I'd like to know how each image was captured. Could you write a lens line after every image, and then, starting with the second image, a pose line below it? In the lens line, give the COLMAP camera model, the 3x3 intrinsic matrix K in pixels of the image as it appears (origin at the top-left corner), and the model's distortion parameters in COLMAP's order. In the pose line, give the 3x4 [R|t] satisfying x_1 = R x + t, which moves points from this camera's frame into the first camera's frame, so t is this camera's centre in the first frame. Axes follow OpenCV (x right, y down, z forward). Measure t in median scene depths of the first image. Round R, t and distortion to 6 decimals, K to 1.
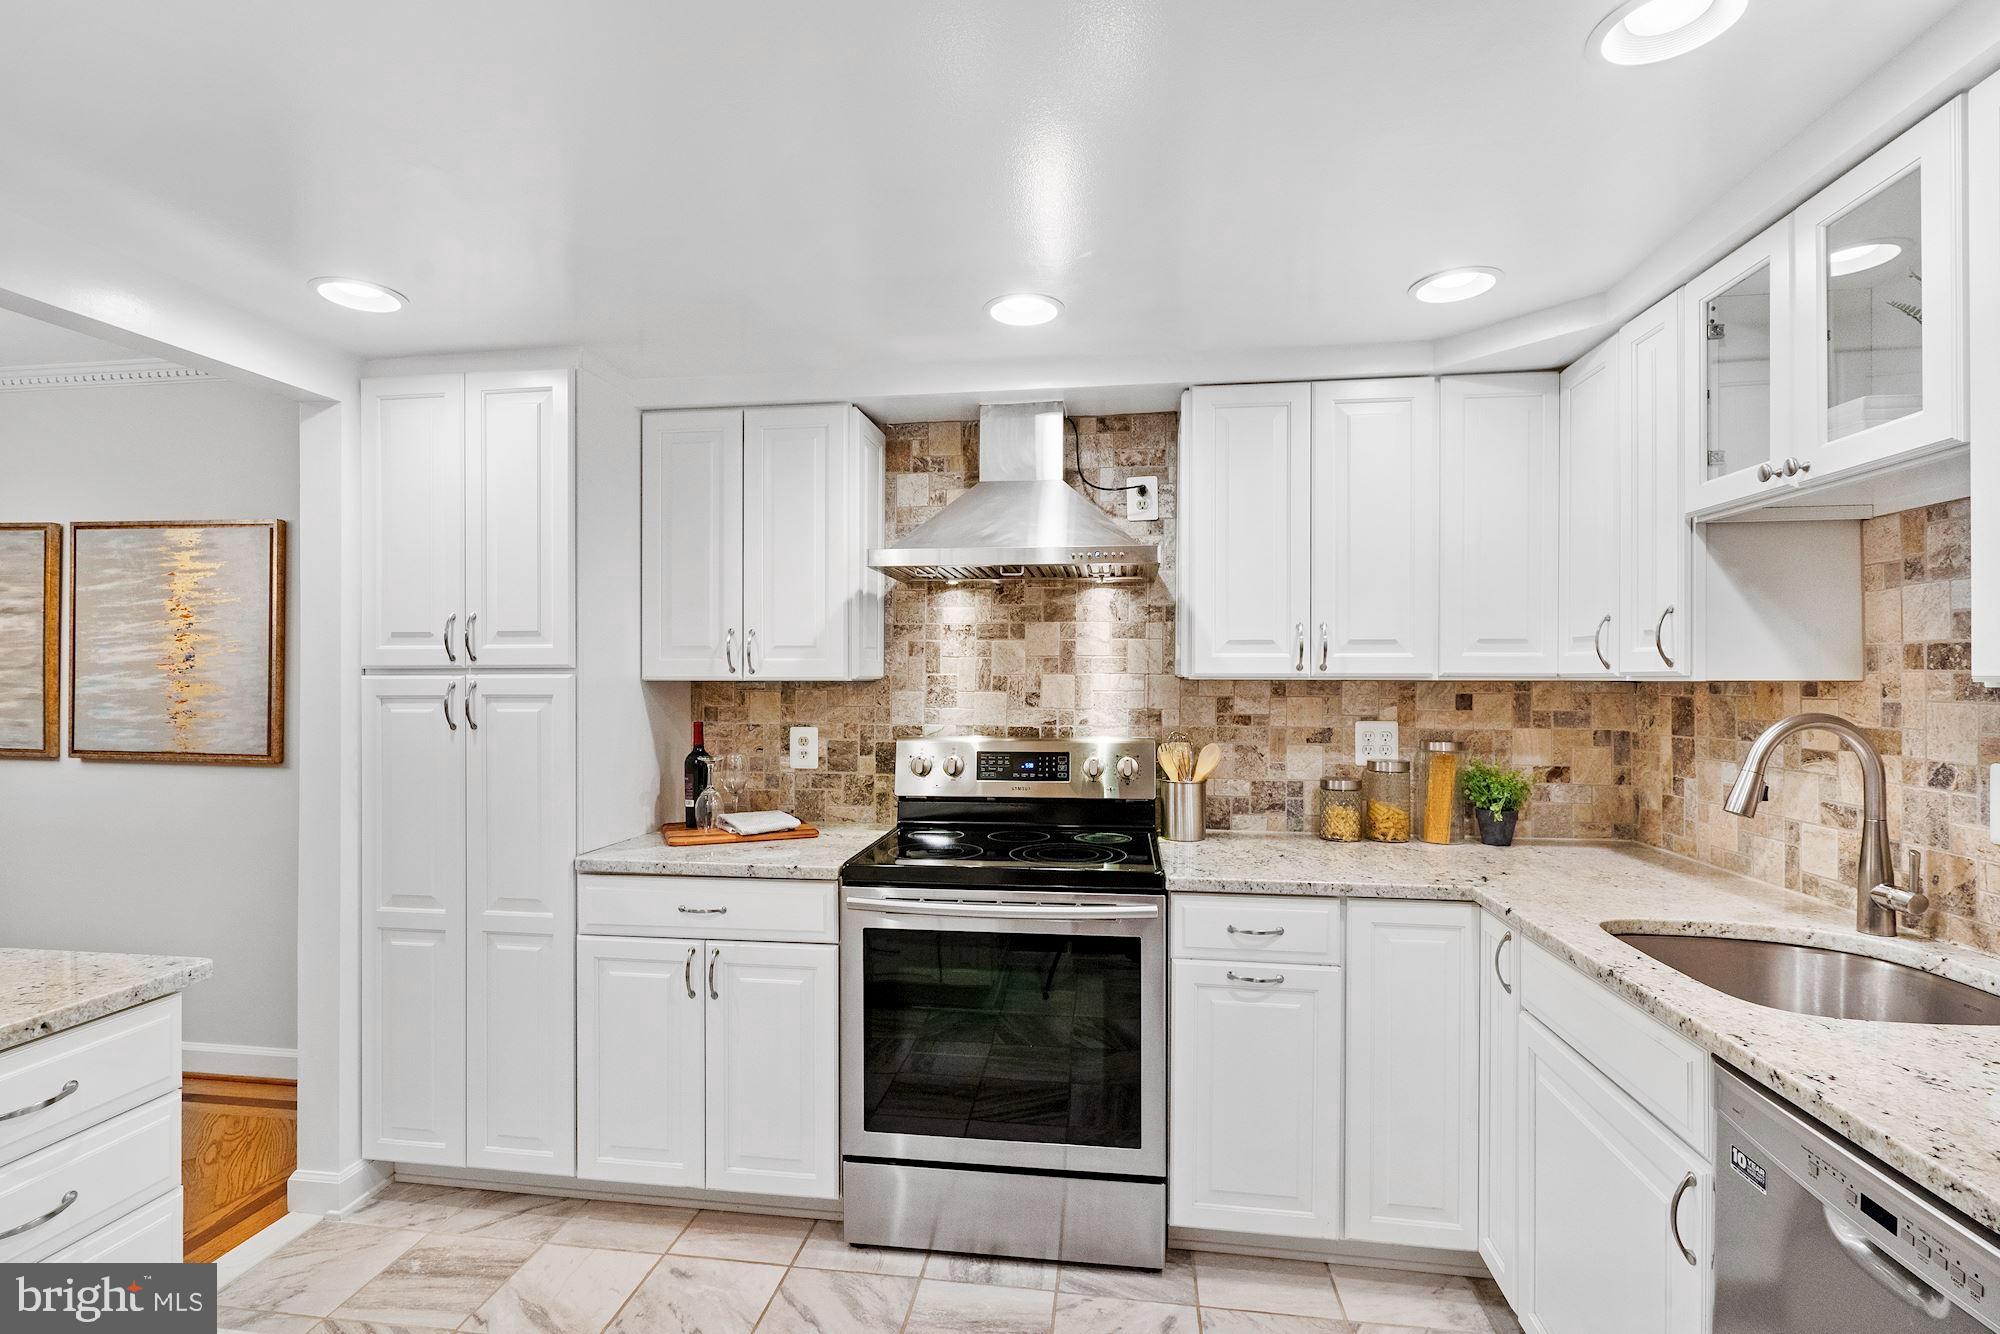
lens RADIAL K [[943.4, 0, 981.0], [0, 943.4, 677.4], [0, 0, 1]] dist [-0.003339, 0.001789]
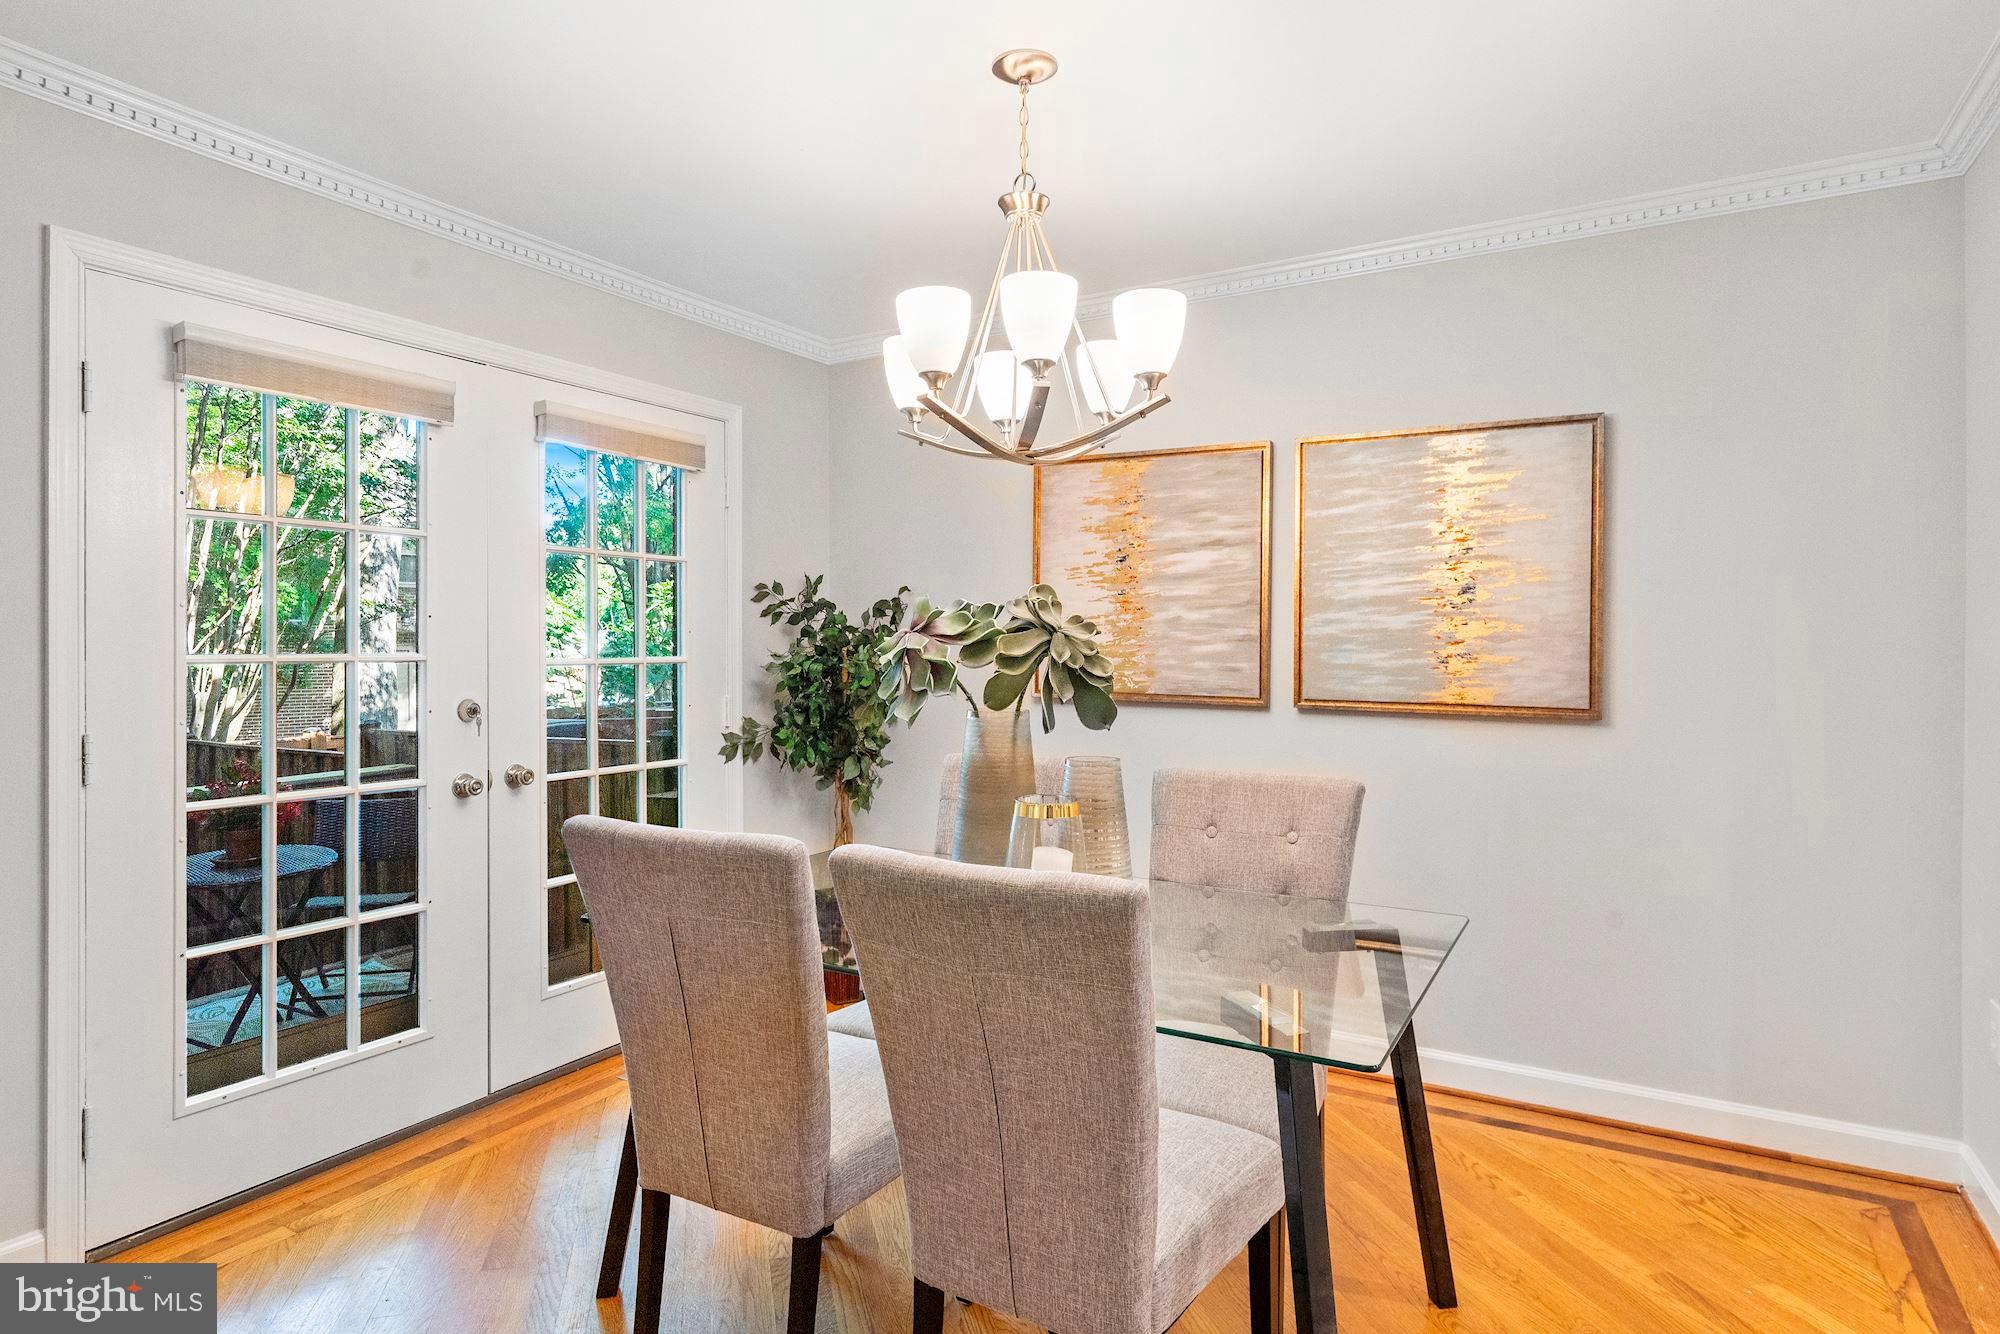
lens RADIAL K [[1098.3, 0, 992.8], [0, 1098.3, 650.3], [0, 0, 1]] dist [0.005077, 0.001642]
pose [[0.925258, 0.000593, -0.379338, -0.986350], [0.001255, 0.999989, 0.004624, 0.031301], [0.379336, -0.004754, 0.925247, -0.059460]]
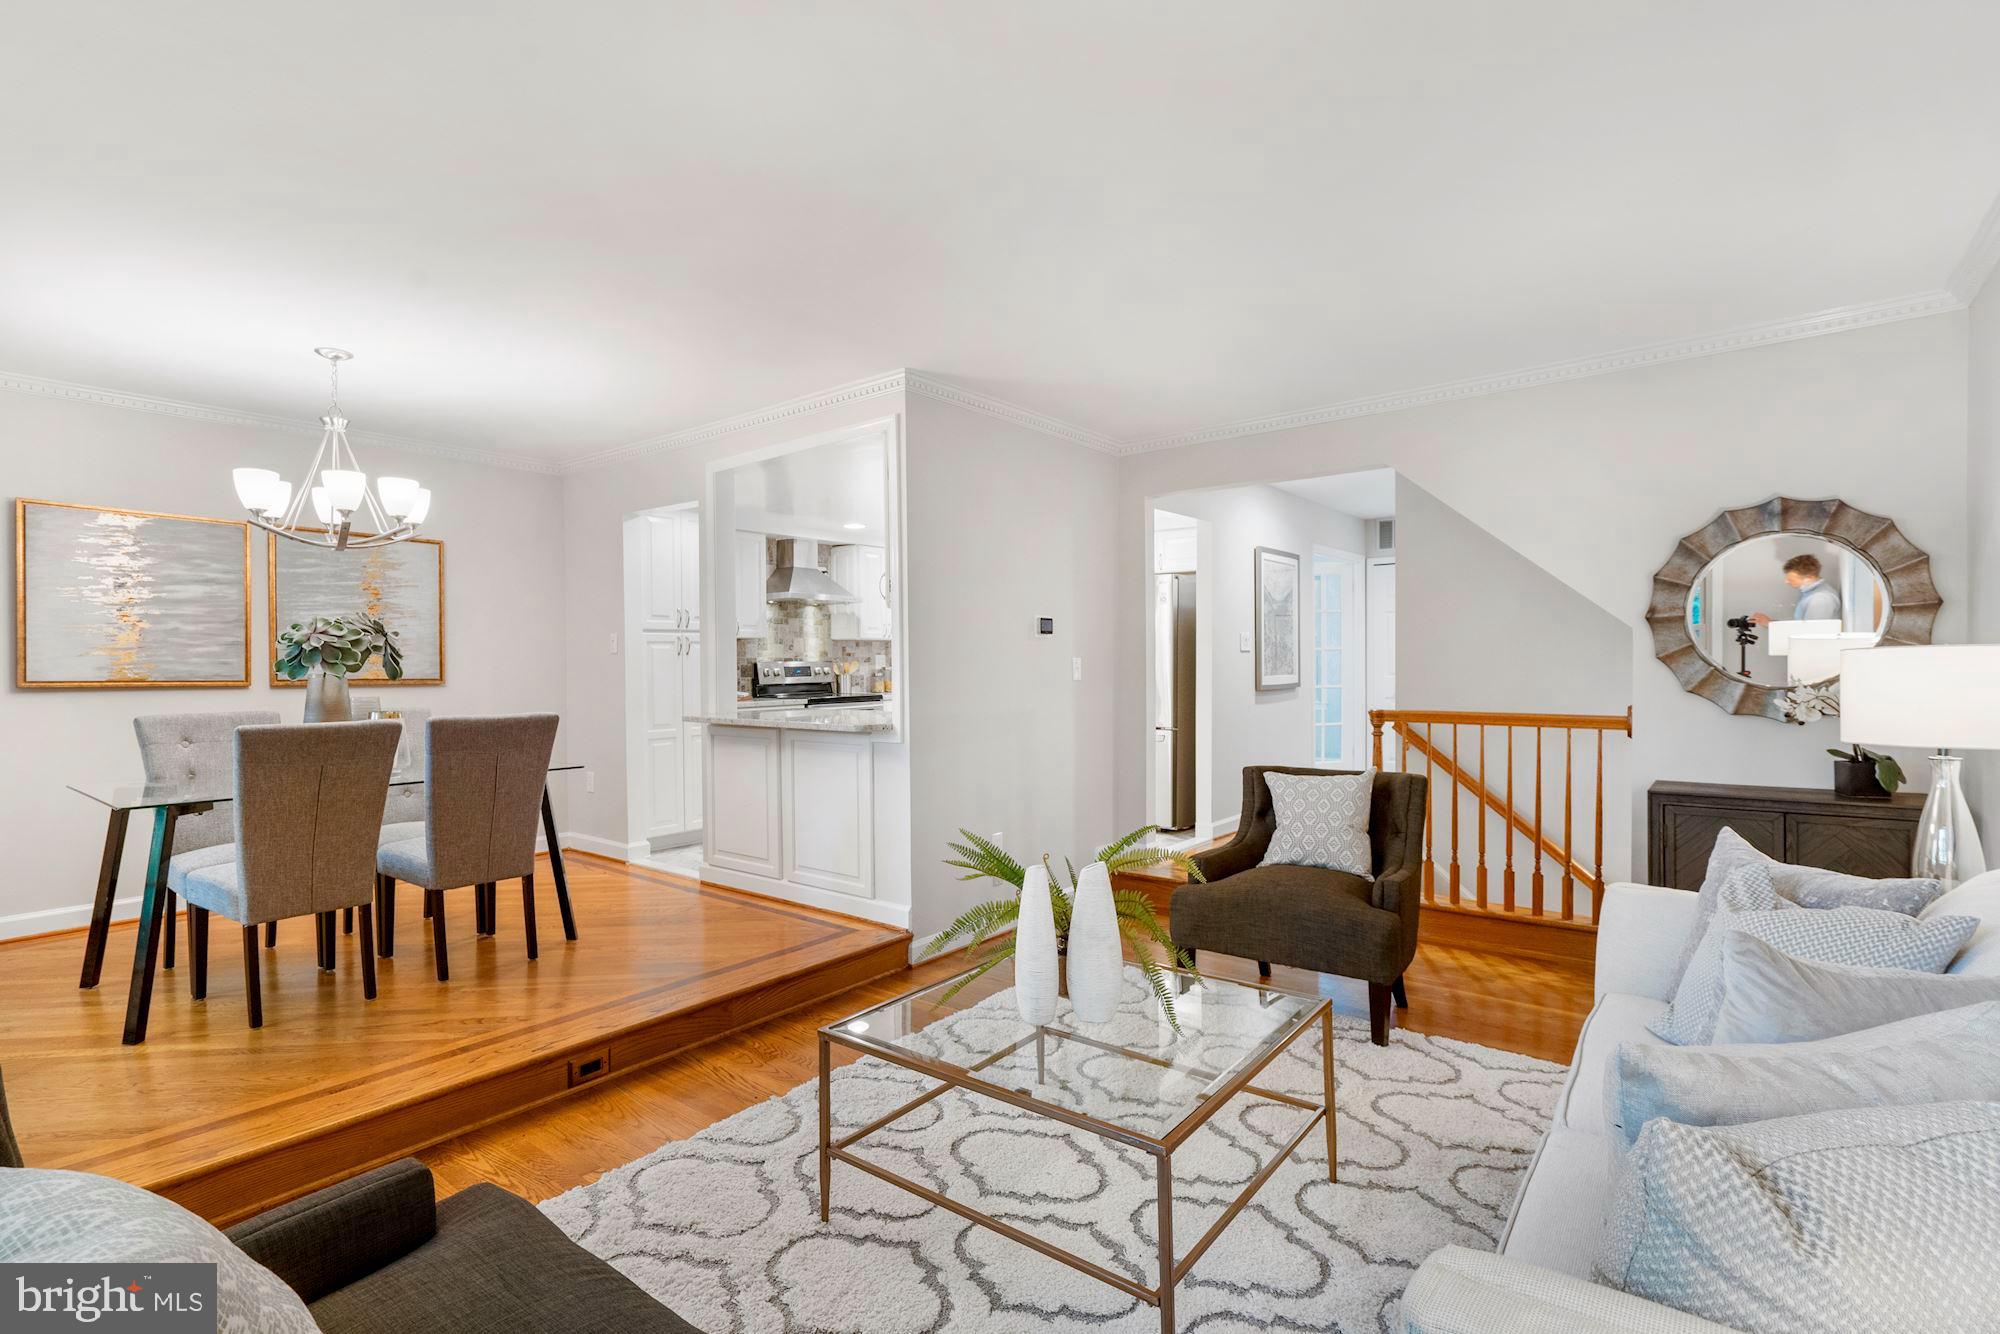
lens RADIAL K [[943.4, 0, 992.1], [0, 943.4, 676.2], [0, 0, 1]] dist [-0.003339, 0.001789]
pose [[0.497934, -0.018137, 0.867026, -1.966952], [0.008793, 0.999835, 0.015866, 0.067303], [-0.867171, -0.000276, 0.498011, -0.808317]]
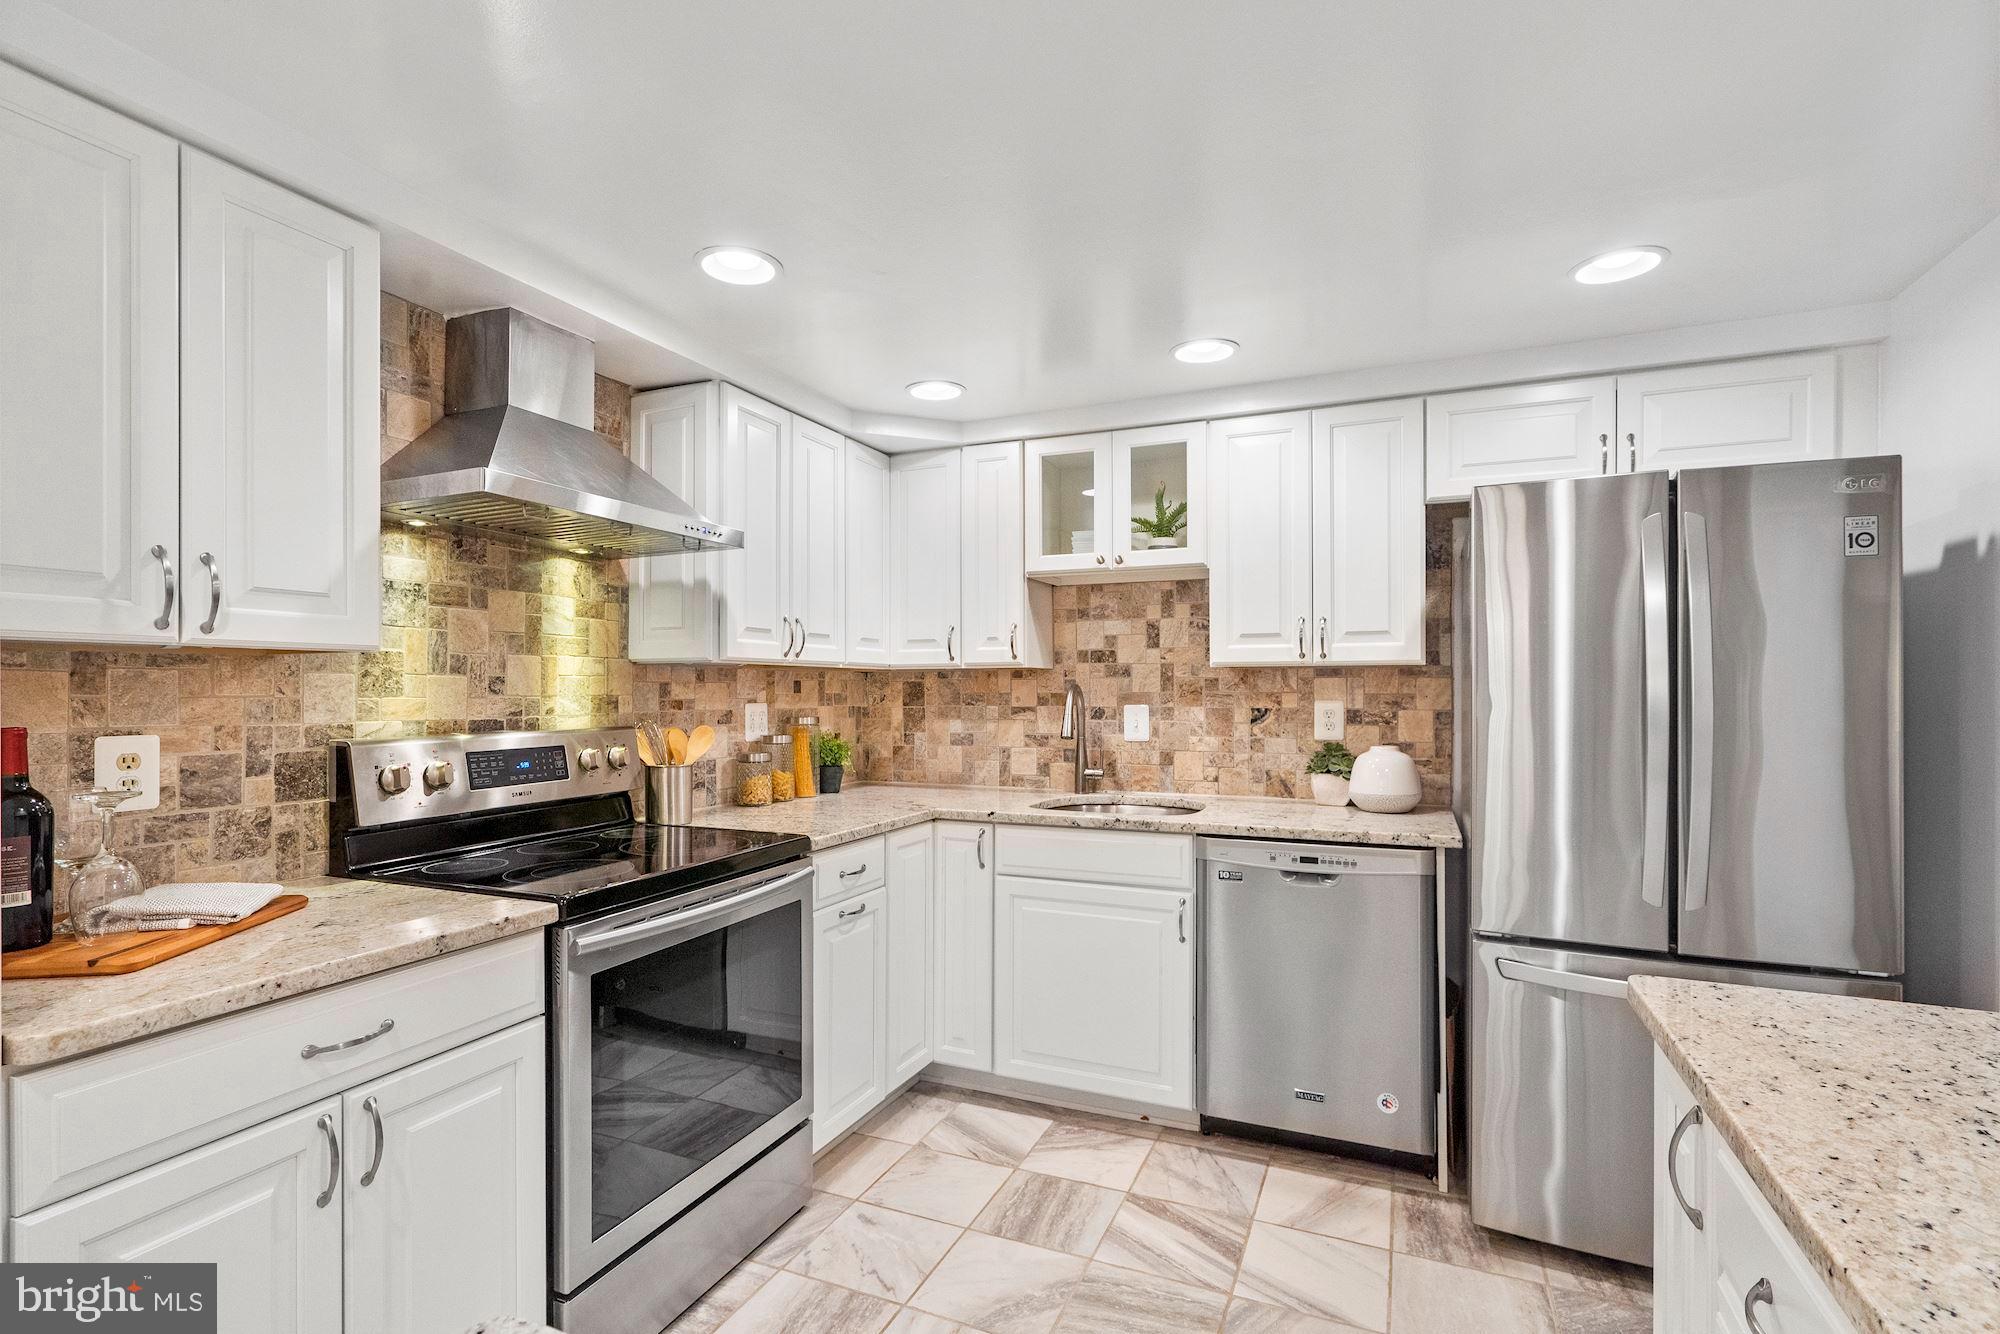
lens RADIAL K [[943.4, 0, 995.1], [0, 943.4, 685.2], [0, 0, 1]] dist [-0.003339, 0.001789]
pose [[0.260587, 0.002997, 0.965446, -0.611415], [0.003137, 0.999987, -0.003950, 0.027943], [-0.965445, 0.004058, 0.260575, 0.383226]]
